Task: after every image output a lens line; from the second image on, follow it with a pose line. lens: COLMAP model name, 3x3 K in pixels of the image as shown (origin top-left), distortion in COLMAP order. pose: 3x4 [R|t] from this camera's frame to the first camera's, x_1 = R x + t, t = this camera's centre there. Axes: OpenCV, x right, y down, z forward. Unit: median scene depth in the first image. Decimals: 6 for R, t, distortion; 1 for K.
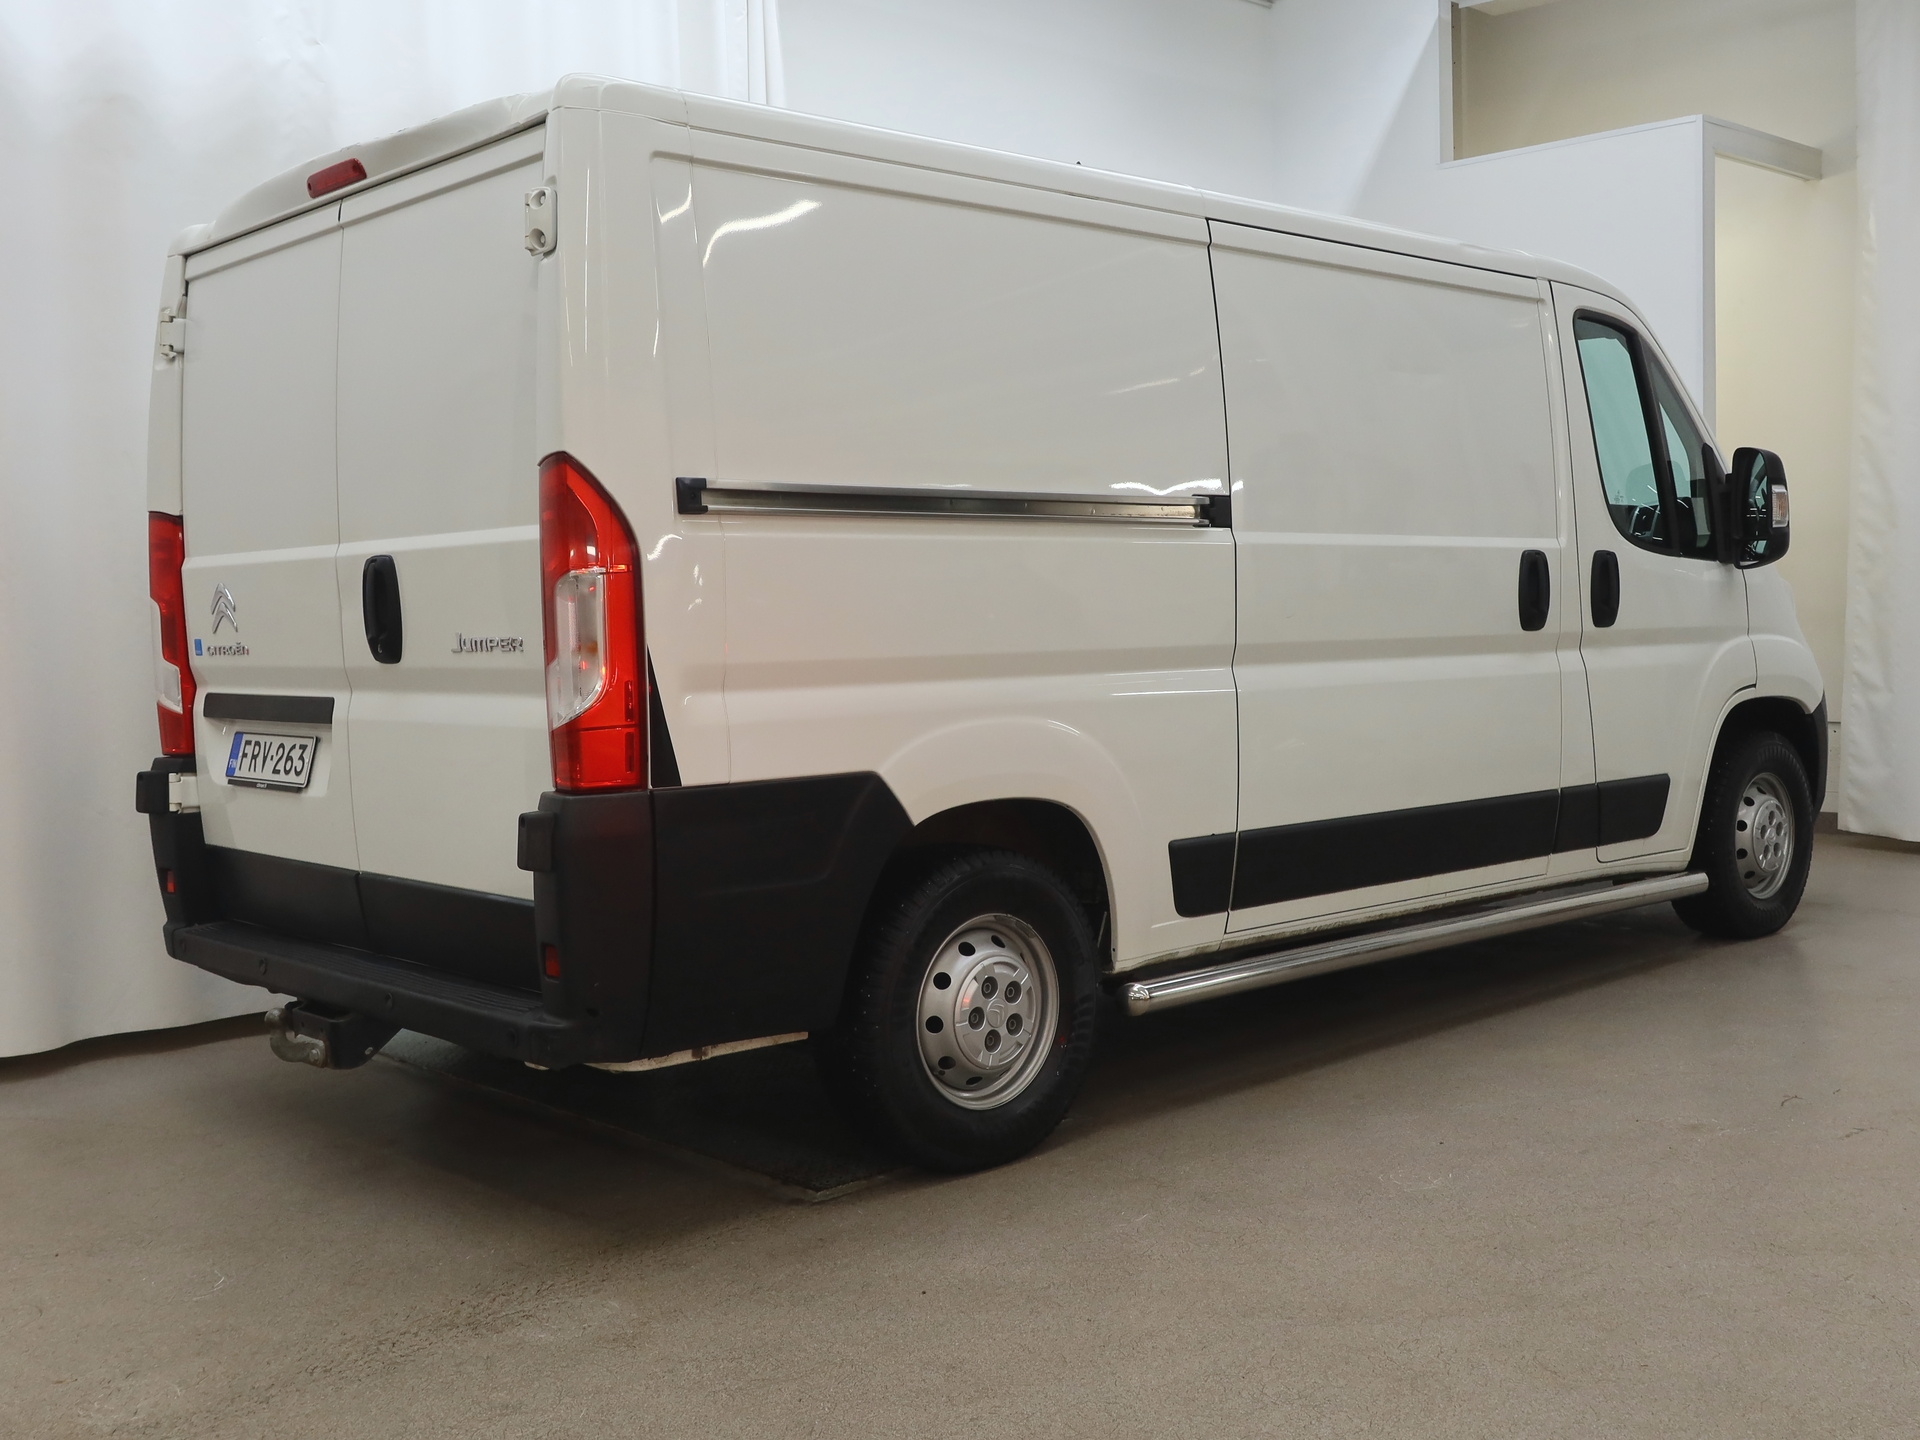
lens RADIAL K [[2019.3, 0, 962.0], [0, 2019.3, 728.7], [0, 0, 1]] dist [-0.003359, 0.000000]
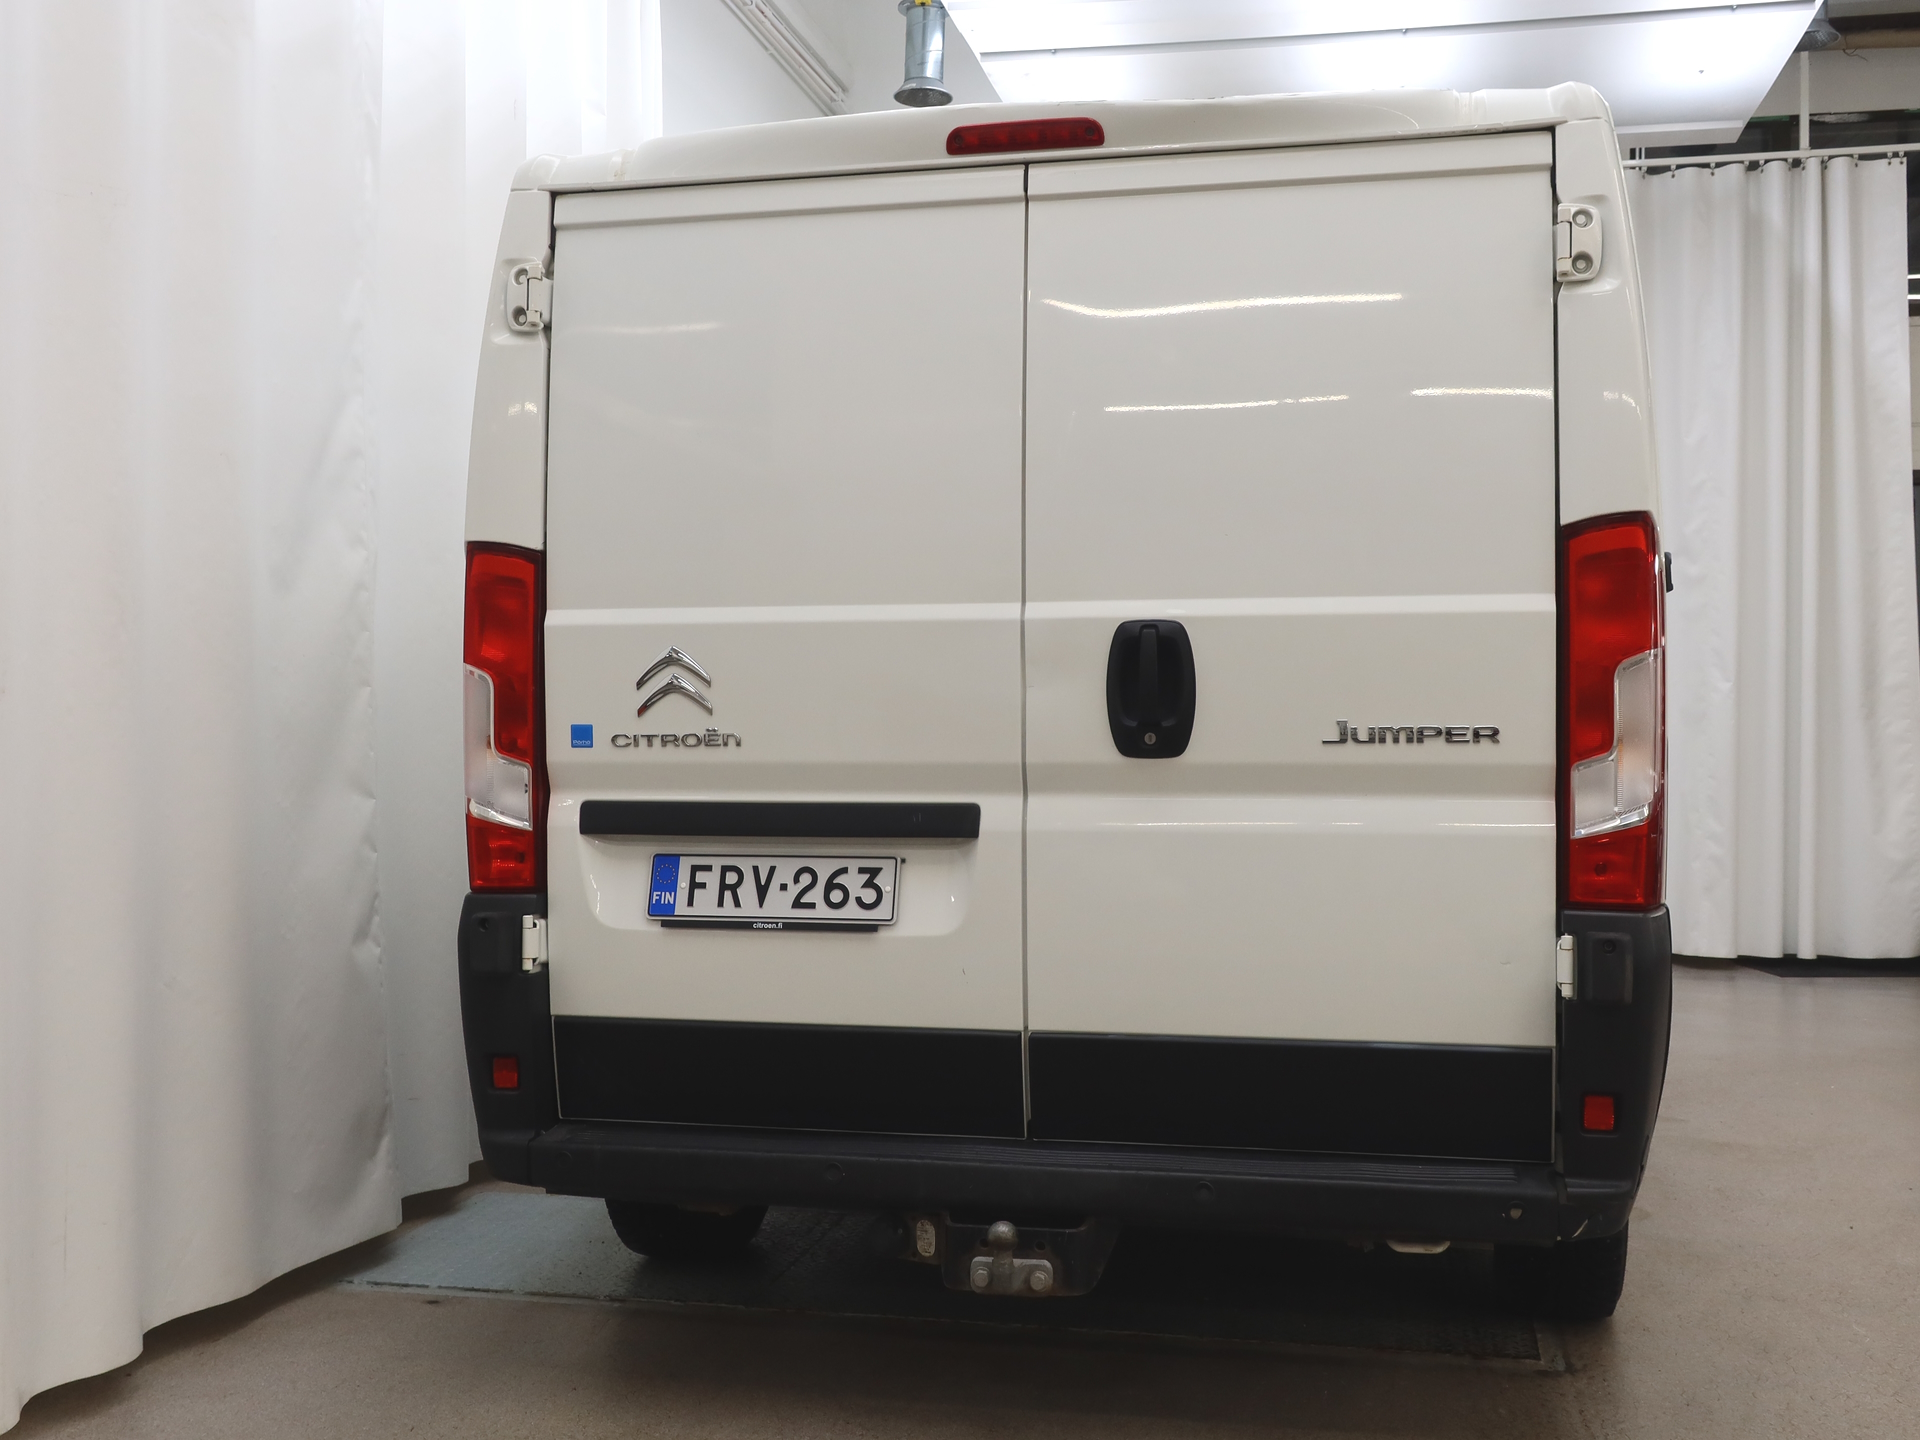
lens RADIAL K [[2019.3, 0, 957.7], [0, 2019.3, 711.6], [0, 0, 1]] dist [-0.003359, 0.000000]
pose [[0.823932, 0.025838, 0.566099, -0.714493], [0.014896, 0.997627, -0.067215, 0.001143], [-0.566493, 0.063813, 0.821592, 0.359978]]
